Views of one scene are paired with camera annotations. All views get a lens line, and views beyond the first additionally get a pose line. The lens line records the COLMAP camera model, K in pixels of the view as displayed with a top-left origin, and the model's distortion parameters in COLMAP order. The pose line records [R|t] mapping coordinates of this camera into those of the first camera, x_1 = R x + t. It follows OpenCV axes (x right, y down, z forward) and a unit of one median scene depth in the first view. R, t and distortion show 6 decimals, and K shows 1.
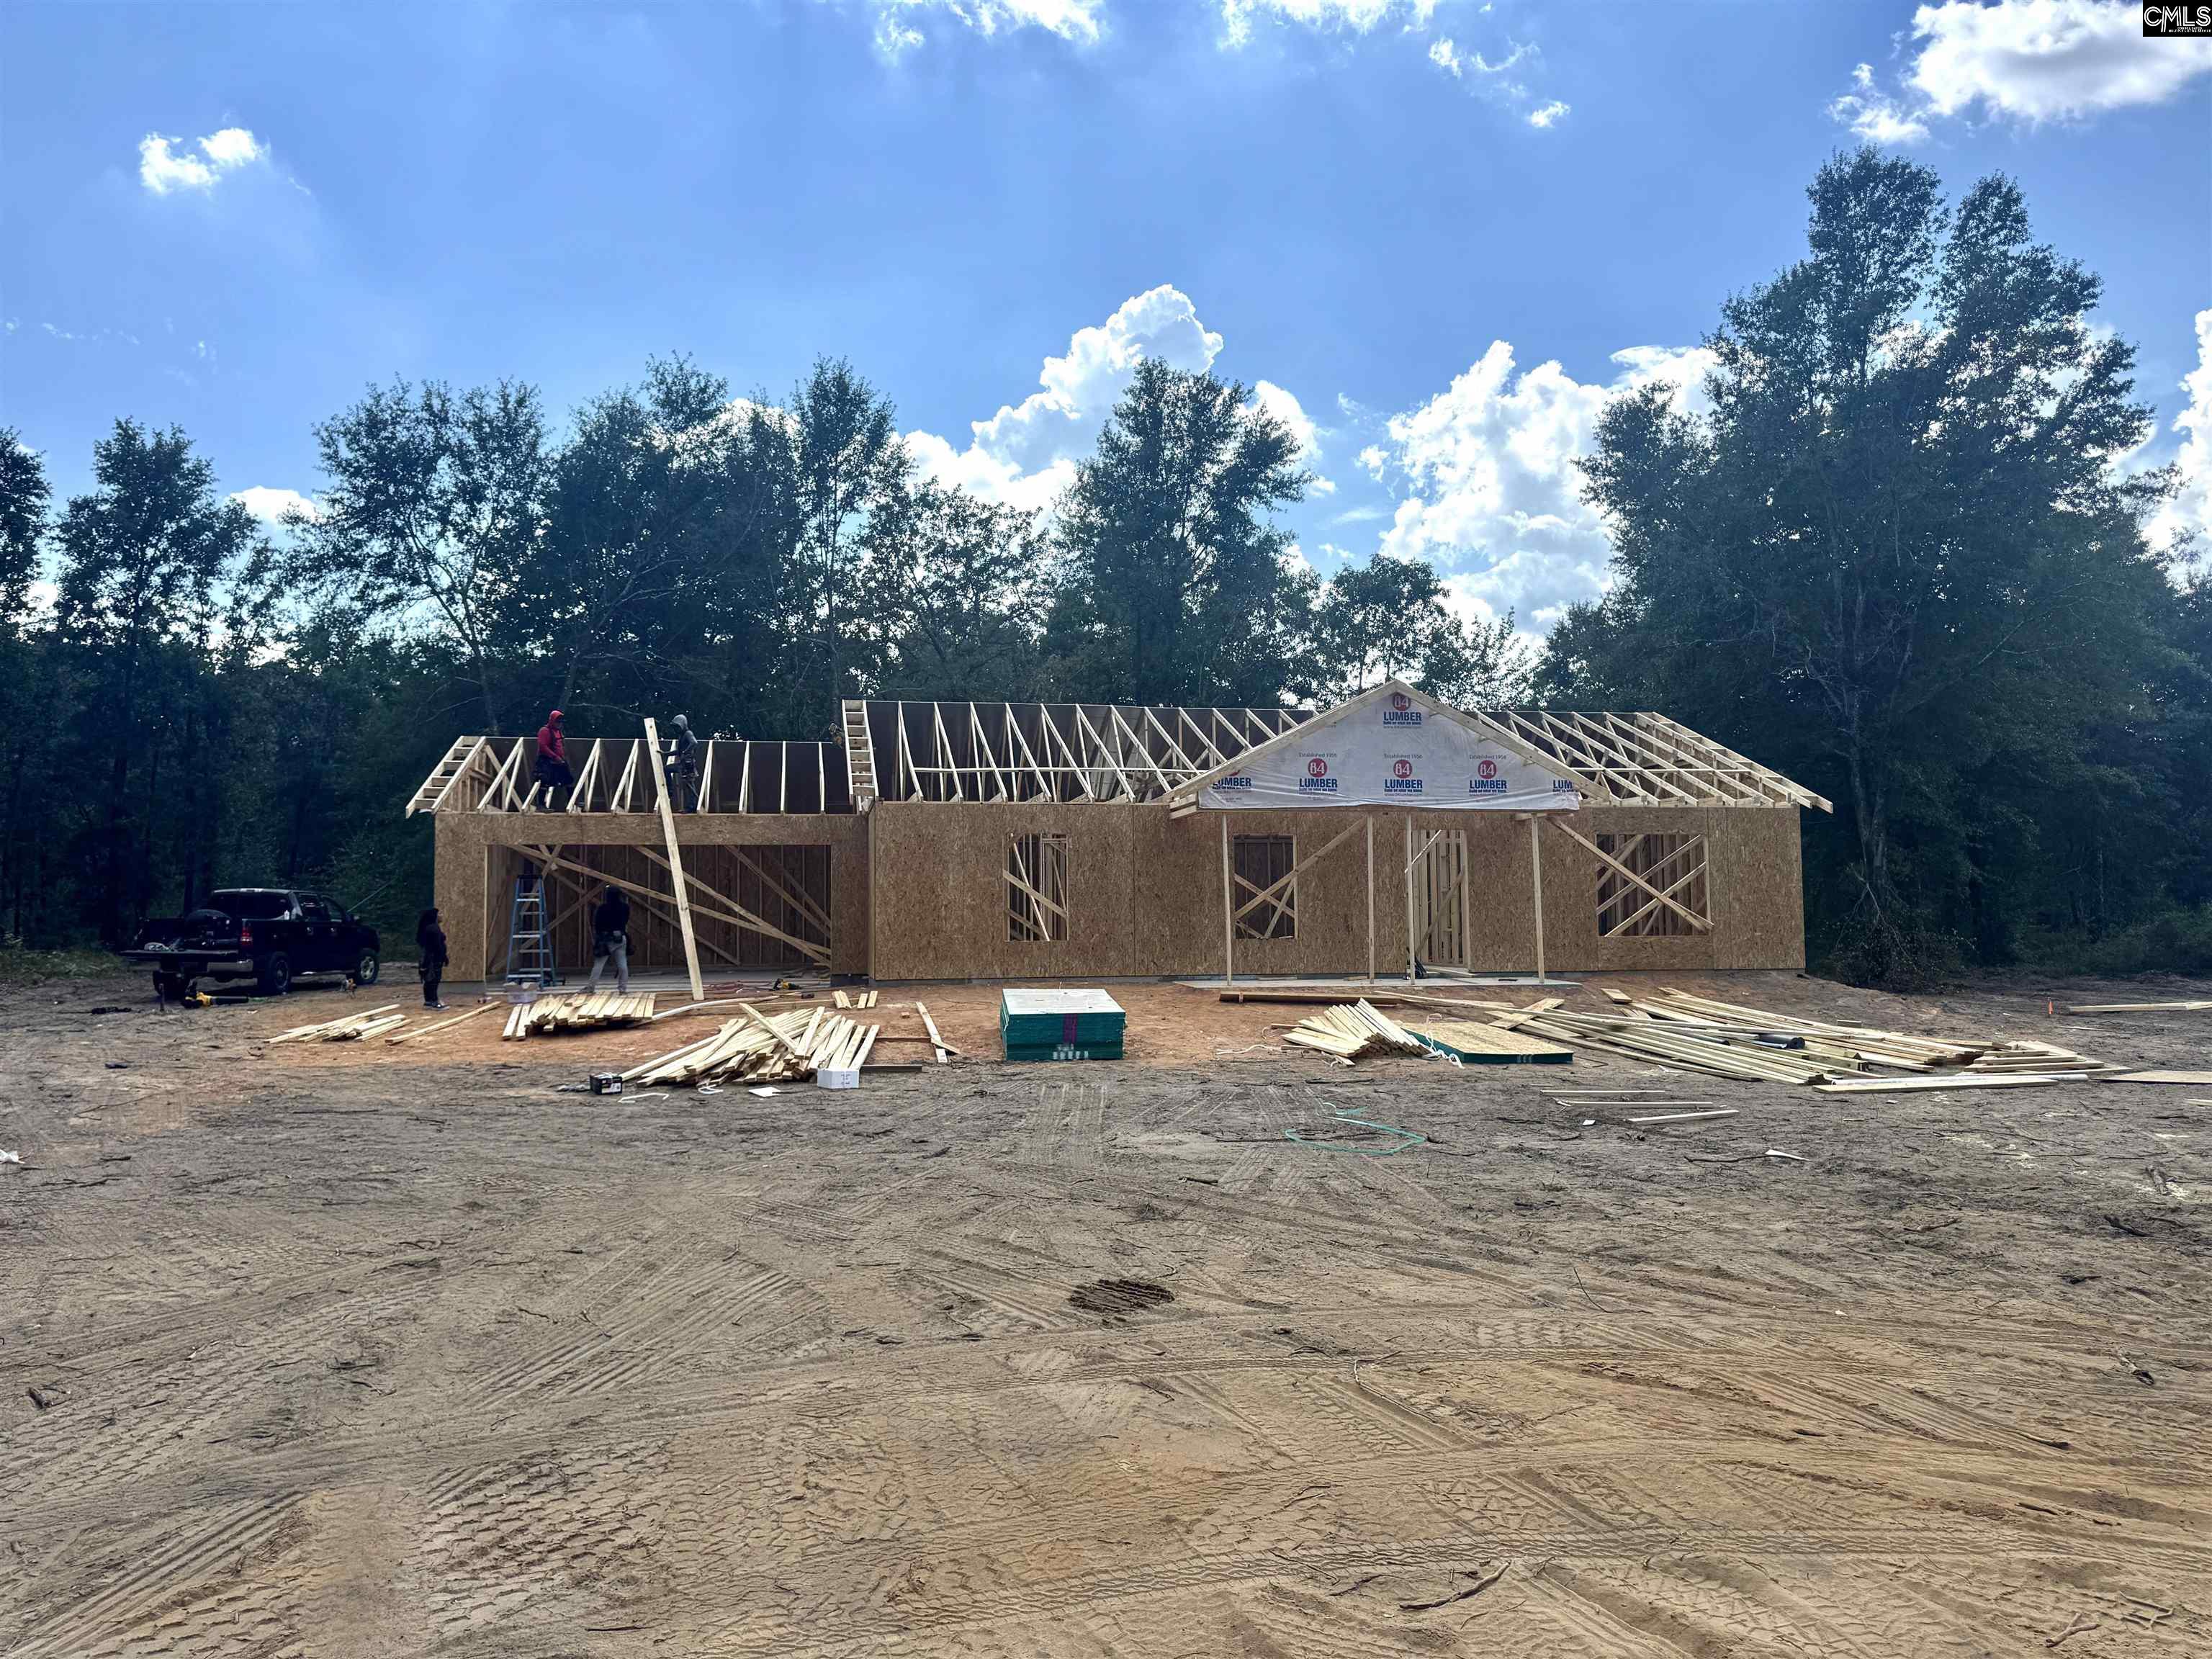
lens RADIAL K [[1535.3, 0, 1100.5], [0, 1535.3, 832.6], [0, 0, 1]] dist [0.001297, -0.002474]
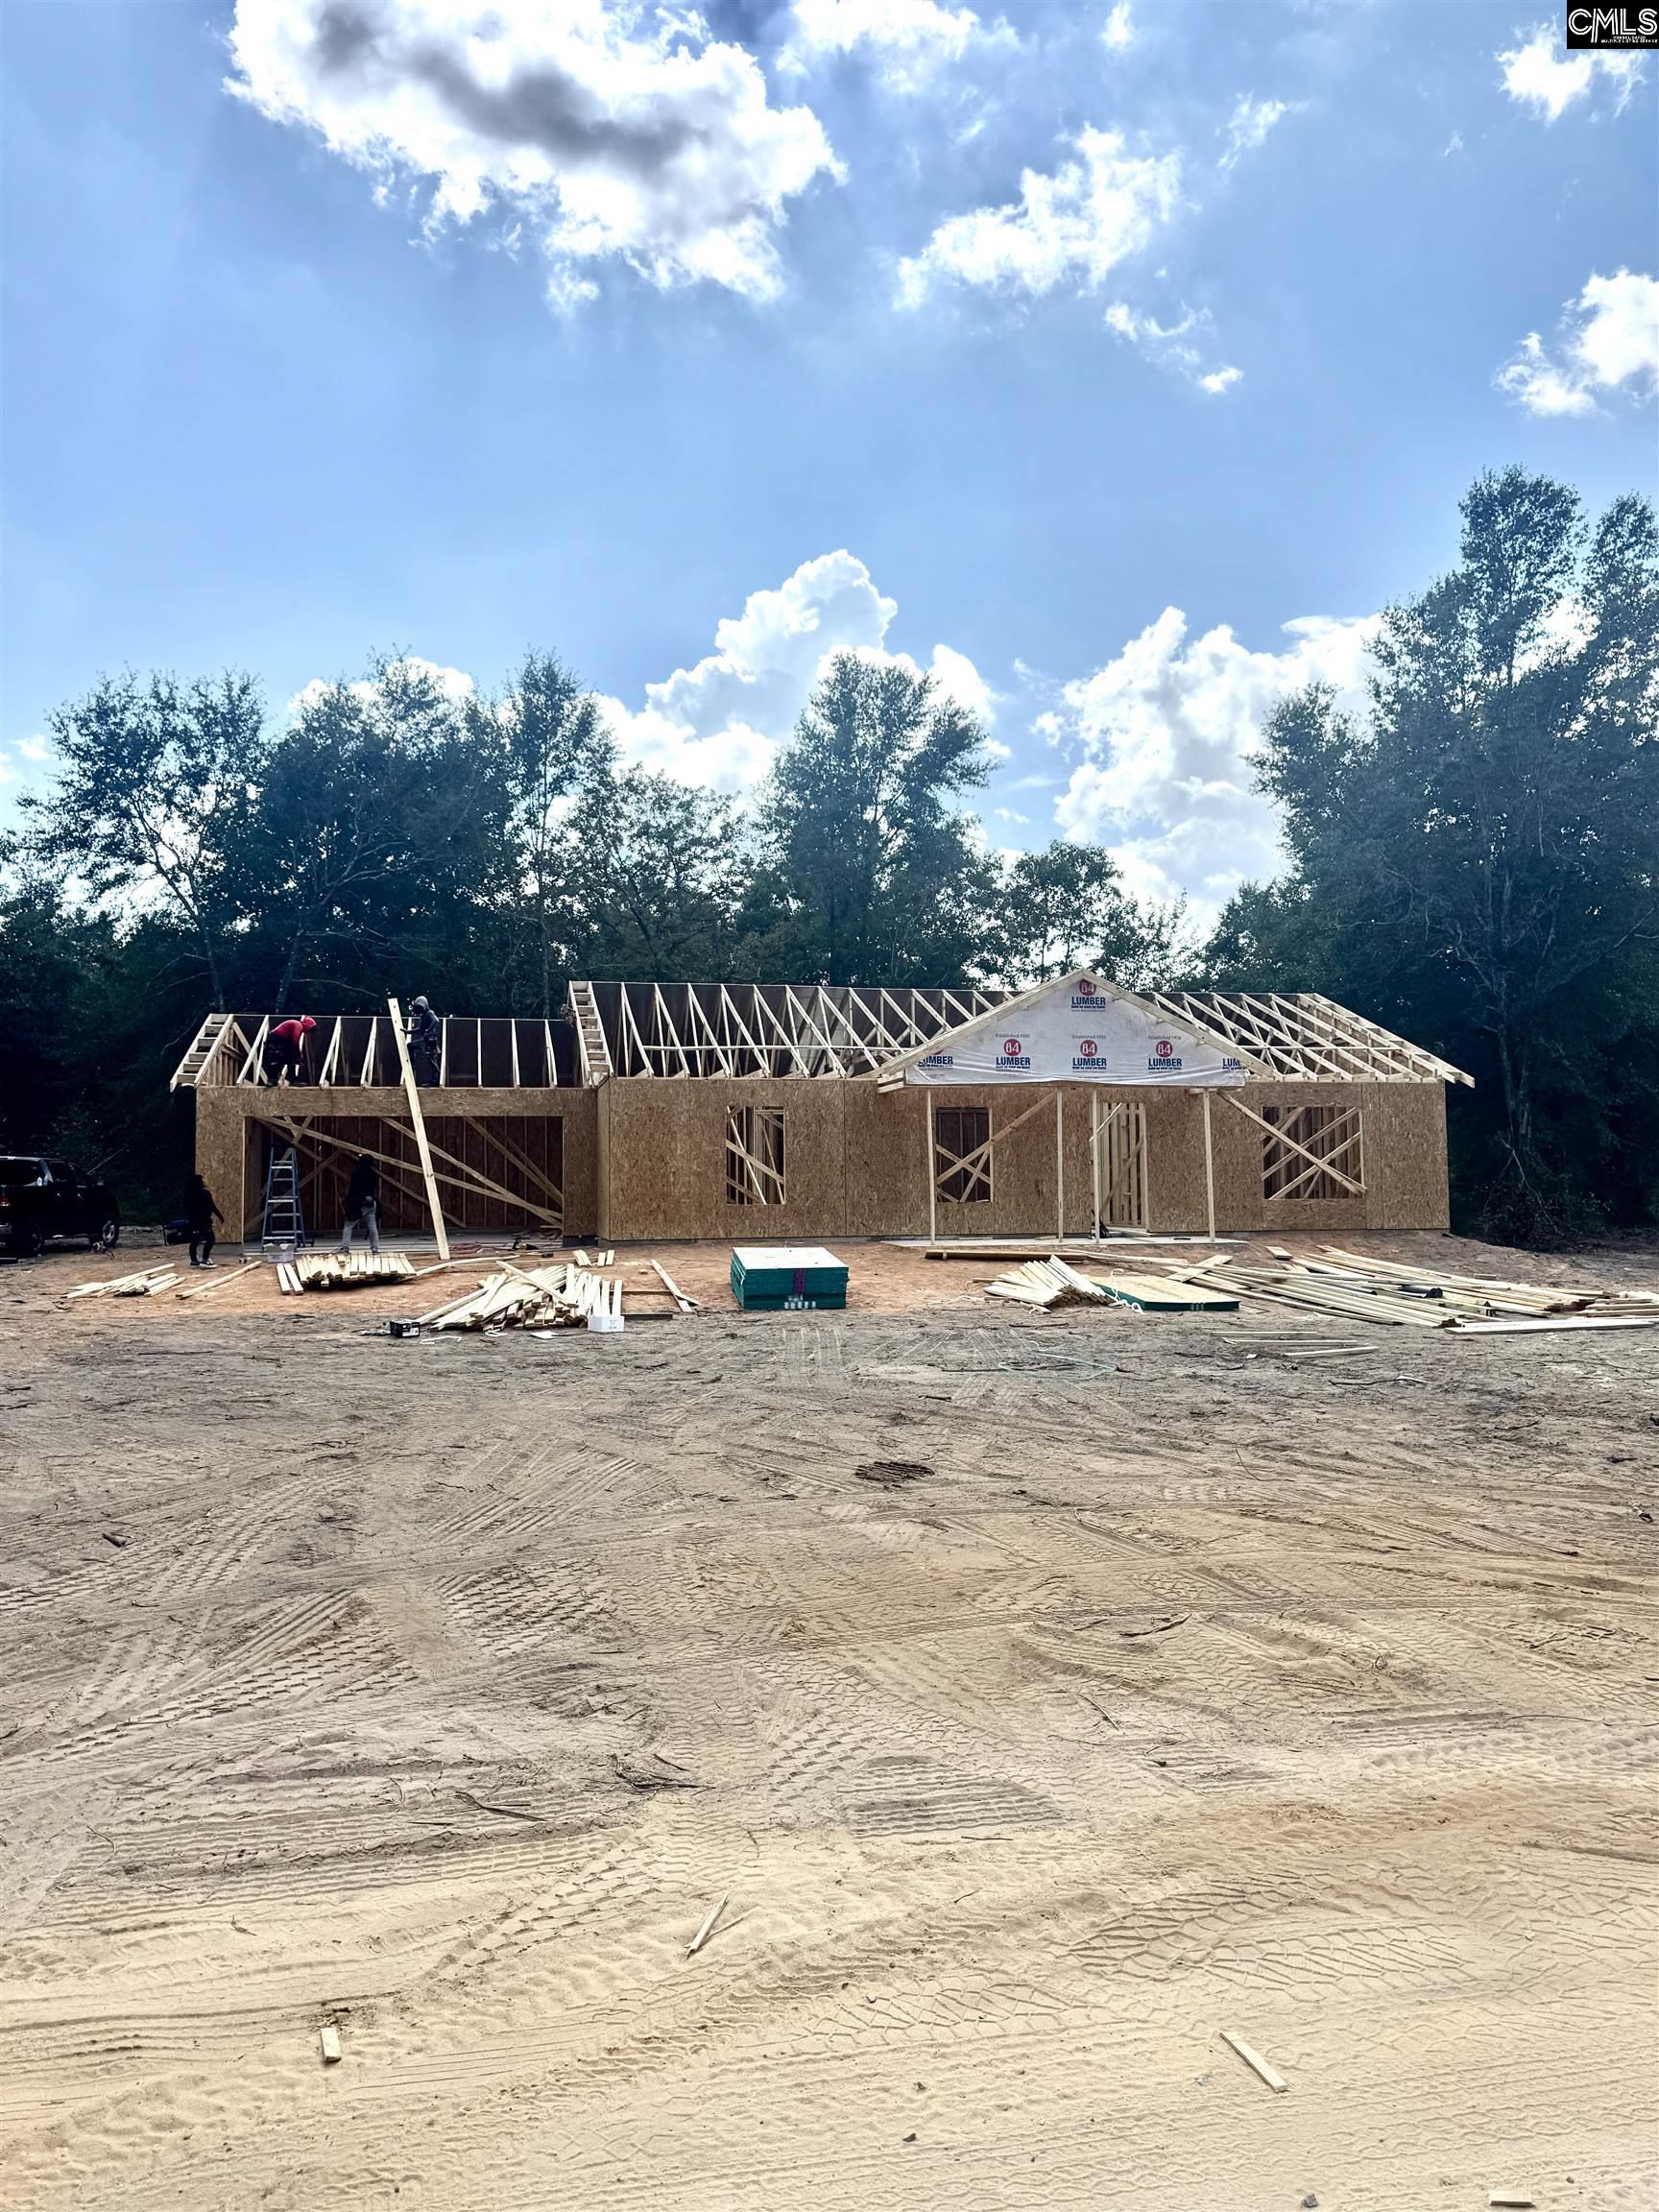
lens RADIAL K [[1535.3, 0, 829.5], [0, 1535.3, 1106.0], [0, 0, 1]] dist [0.001297, -0.002474]
pose [[0.999390, 0.000534, 0.034922, -0.024127], [-0.000721, 0.999986, 0.005336, -0.004927], [-0.034918, -0.005358, 0.999376, -0.084730]]
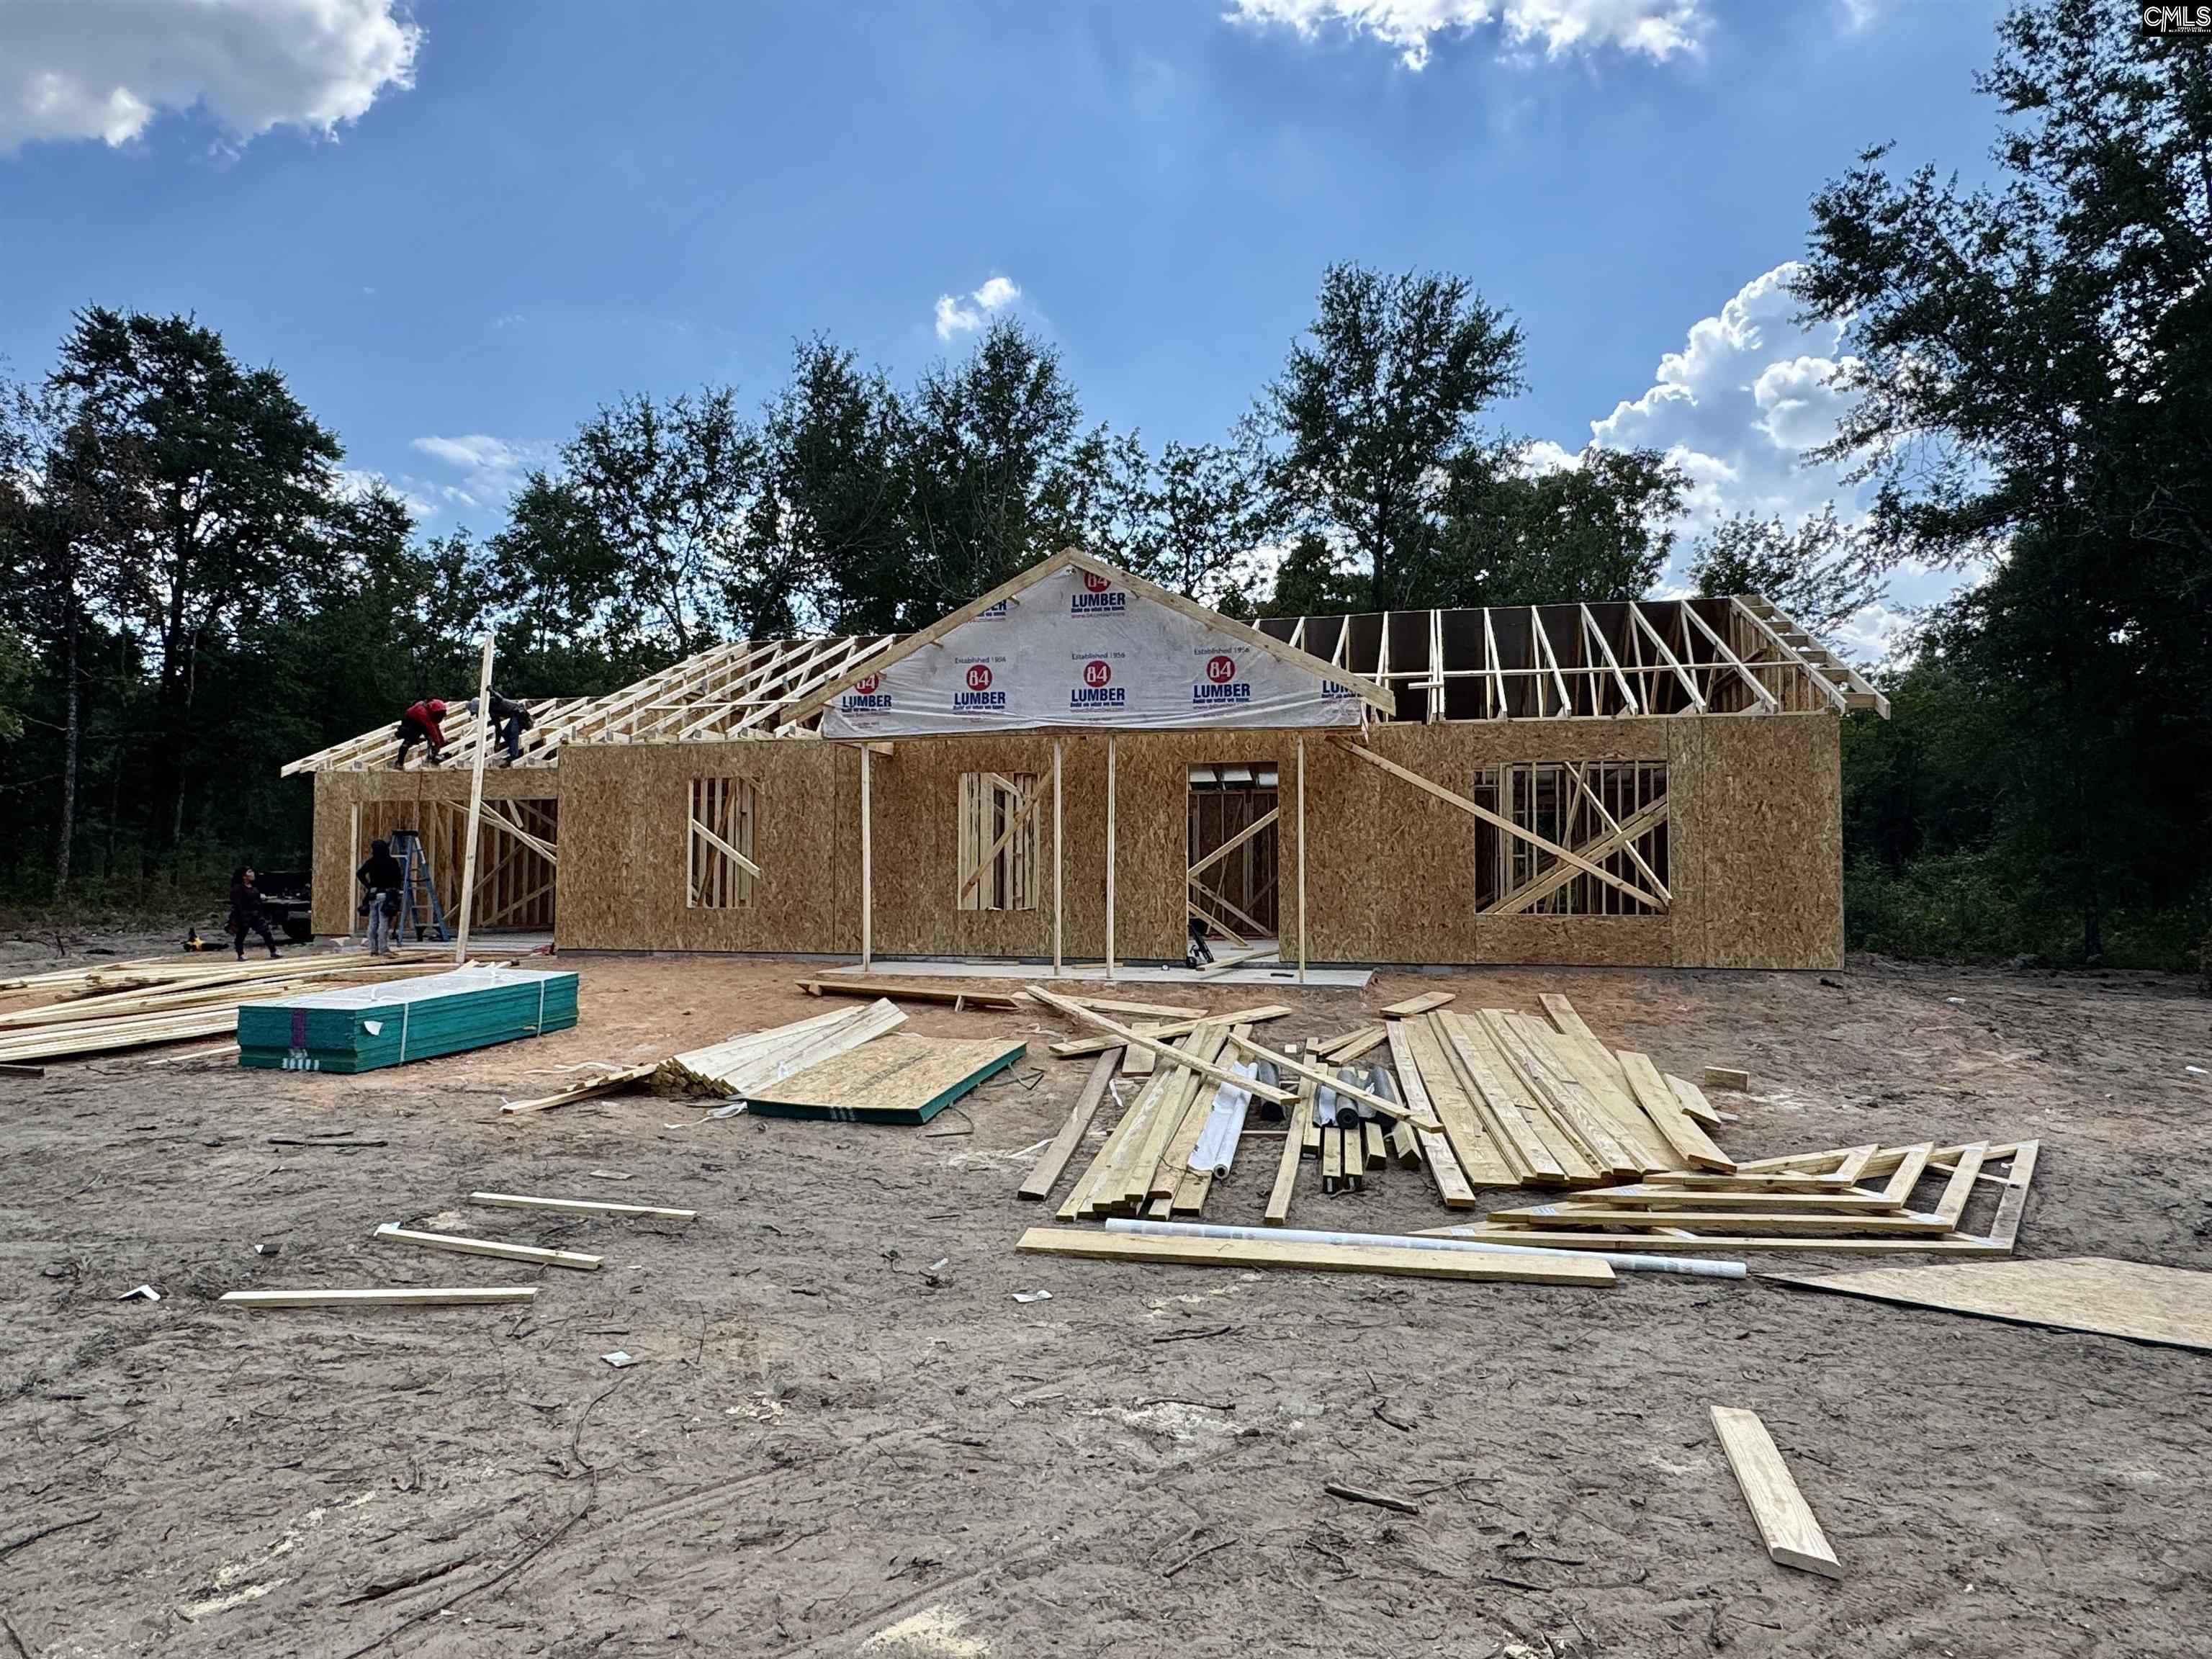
lens RADIAL K [[1312.4, 0, 1106.0], [0, 1312.4, 829.5], [0, 0, 1]] dist [0.048226, 0.000155]
pose [[0.906942, -0.005691, -0.421217, 0.384193], [0.012329, 0.999839, 0.013037, 0.019093], [0.421075, -0.017017, 0.906866, 0.377474]]
